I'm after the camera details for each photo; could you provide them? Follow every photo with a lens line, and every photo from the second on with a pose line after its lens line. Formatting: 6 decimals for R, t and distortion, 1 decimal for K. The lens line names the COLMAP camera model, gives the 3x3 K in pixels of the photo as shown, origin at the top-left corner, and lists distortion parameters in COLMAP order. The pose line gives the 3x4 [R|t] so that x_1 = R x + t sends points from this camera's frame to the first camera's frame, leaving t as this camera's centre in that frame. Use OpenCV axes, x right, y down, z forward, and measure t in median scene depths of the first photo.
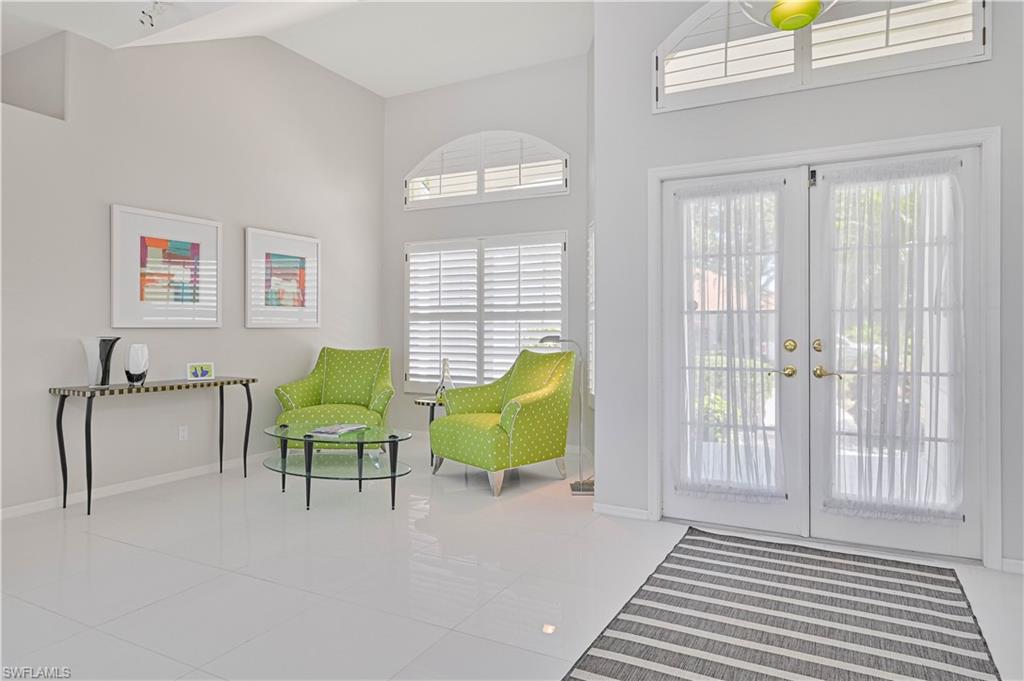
lens RADIAL K [[605.3, 0, 515.8], [0, 605.3, 328.8], [0, 0, 1]] dist [-0.003609, -0.001050]
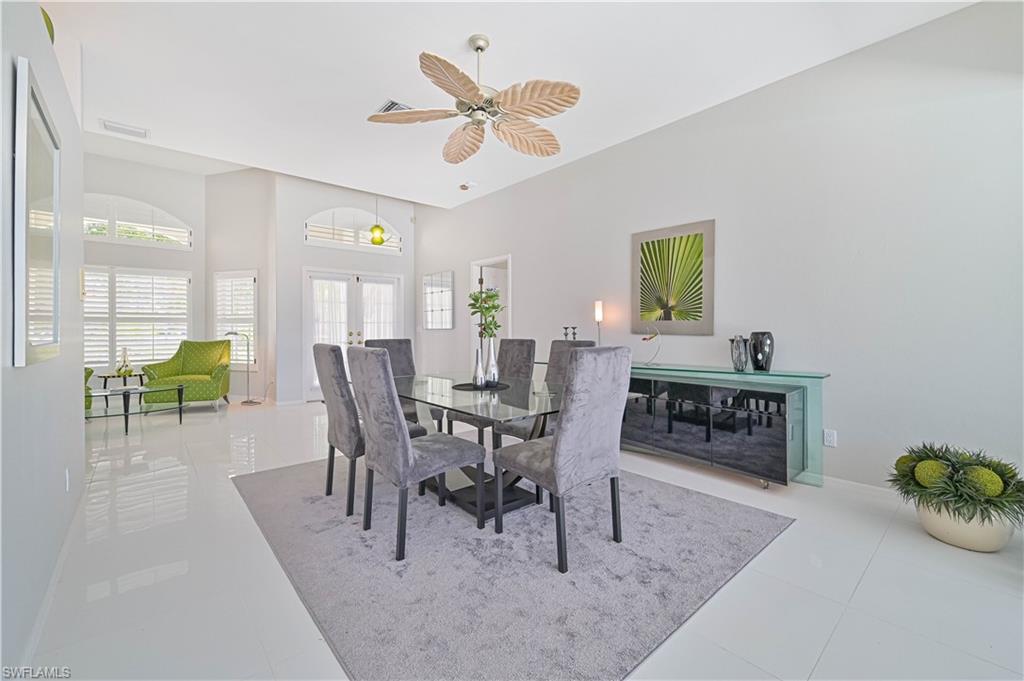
lens RADIAL K [[444.0, 0, 511.7], [0, 444.0, 328.6], [0, 0, 1]] dist [0.001458, -0.000057]
pose [[0.356720, 0.002197, 0.934209, -1.401959], [0.001673, 0.999994, -0.002990, 0.010478], [-0.934210, 0.002629, 0.356714, -0.564478]]
